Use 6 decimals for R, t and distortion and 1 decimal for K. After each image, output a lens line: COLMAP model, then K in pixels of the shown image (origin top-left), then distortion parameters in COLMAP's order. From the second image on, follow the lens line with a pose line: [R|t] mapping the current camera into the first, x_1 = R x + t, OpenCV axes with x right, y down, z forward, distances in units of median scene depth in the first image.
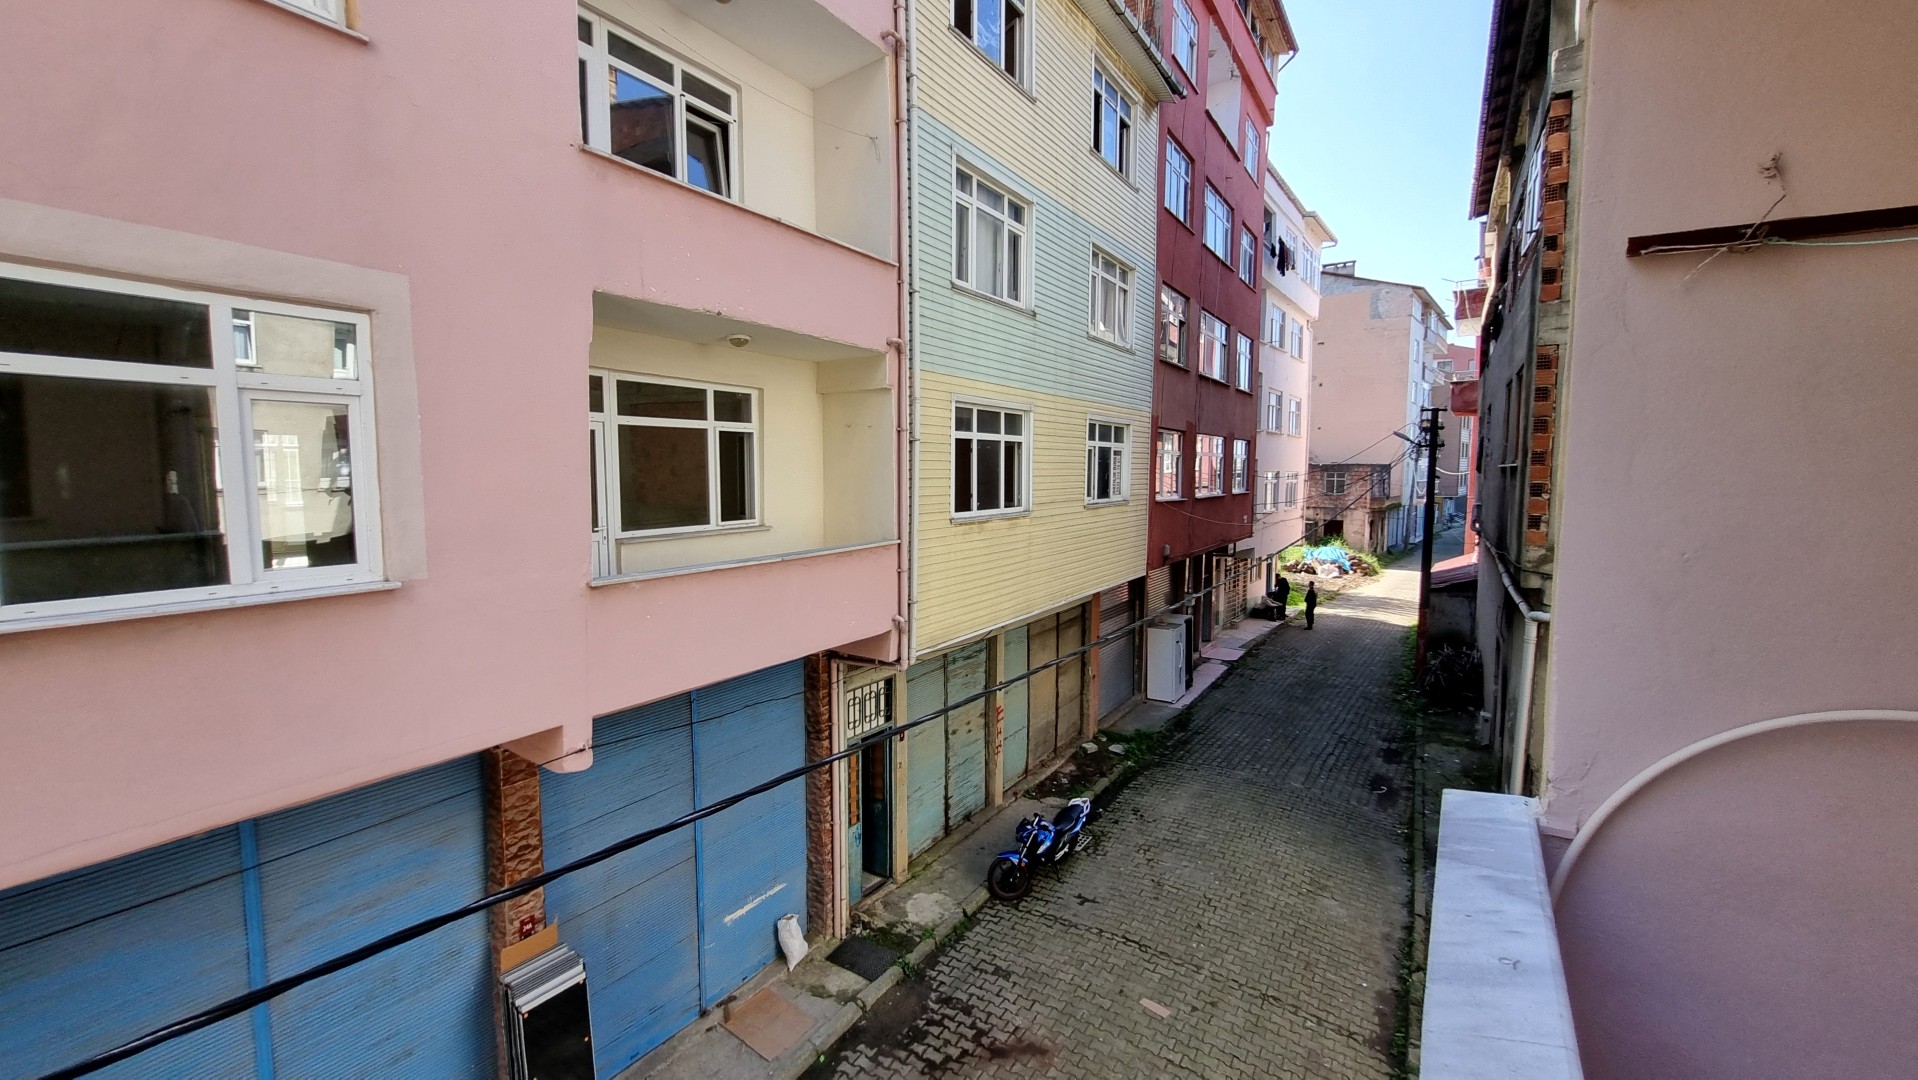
lens RADIAL K [[751.3, 0, 951.5], [0, 751.3, 541.6], [0, 0, 1]] dist [0.000052, -0.000166]
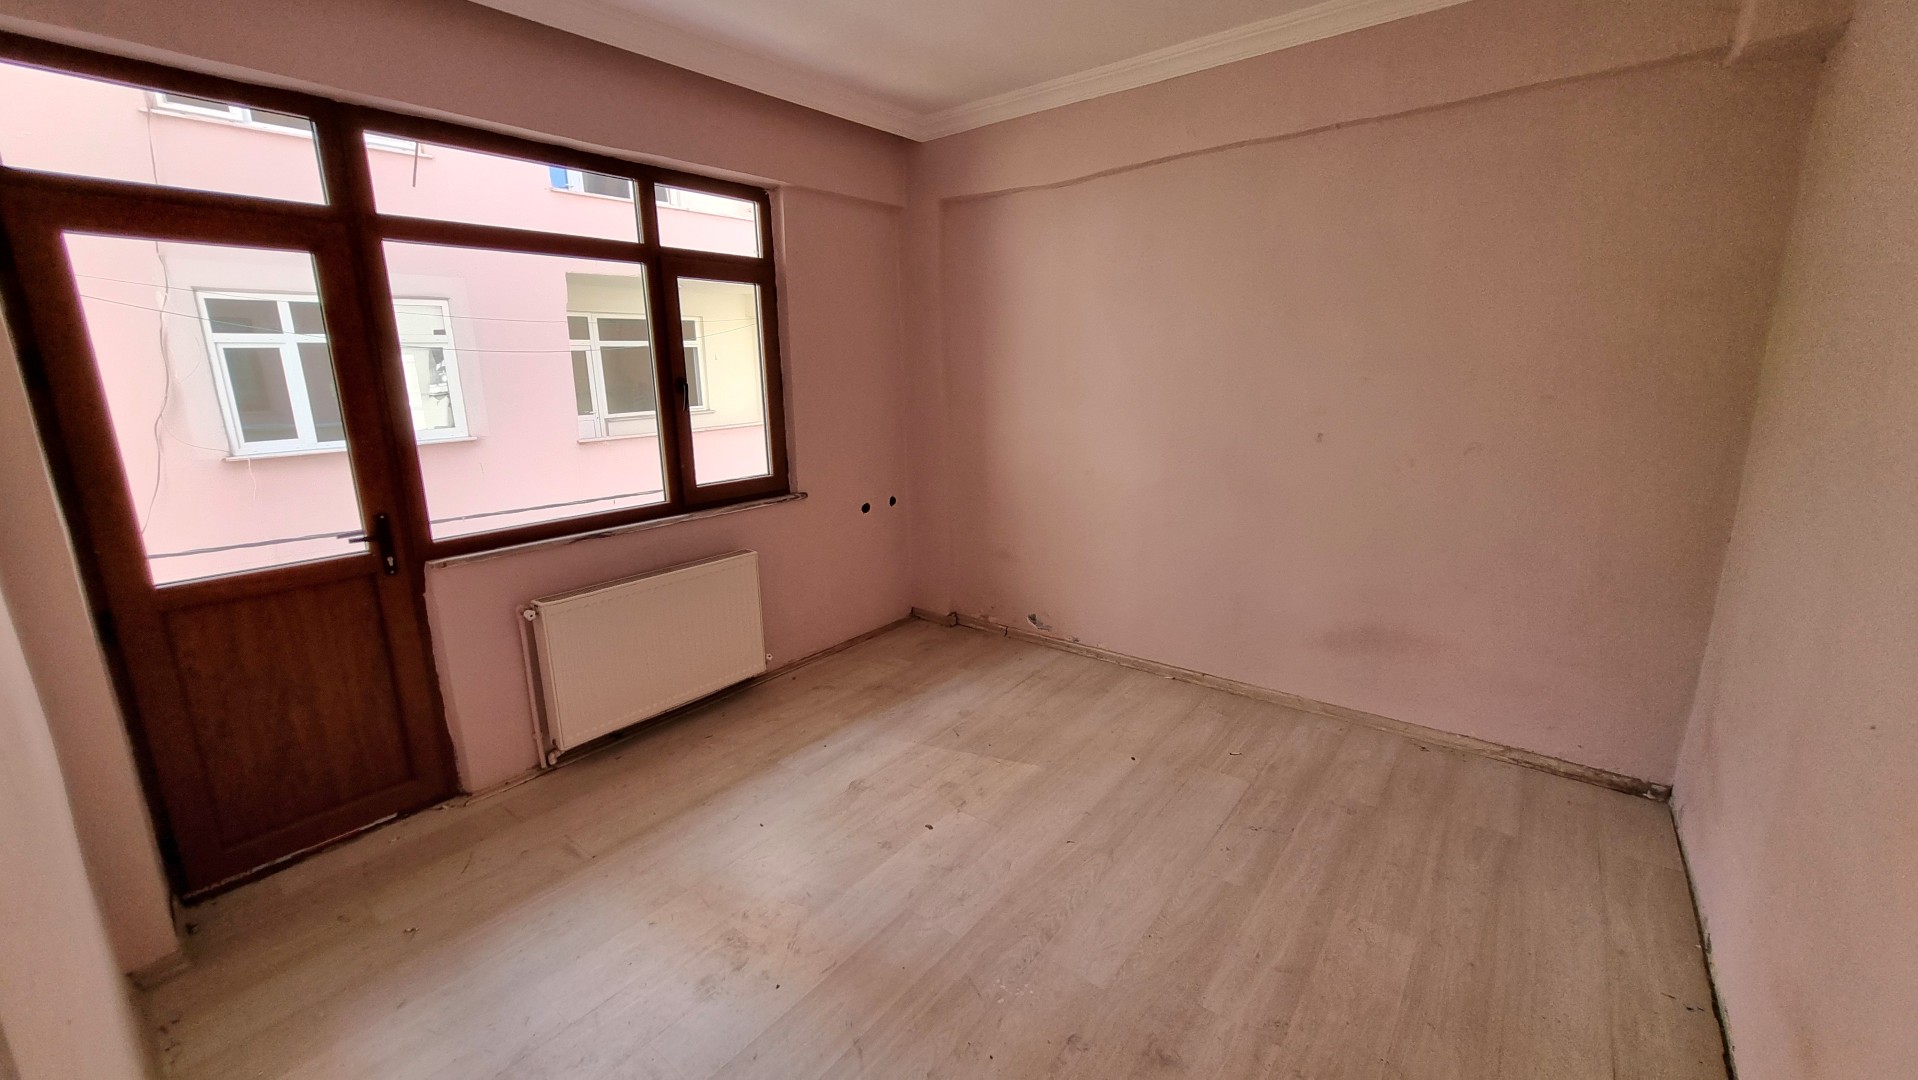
lens RADIAL K [[751.3, 0, 967.6], [0, 751.3, 535.6], [0, 0, 1]] dist [0.000052, -0.000166]
pose [[0.996738, -0.000965, -0.080703, 0.463039], [0.011651, 0.991175, 0.132049, 0.042157], [0.079864, -0.132559, 0.987952, -0.573696]]
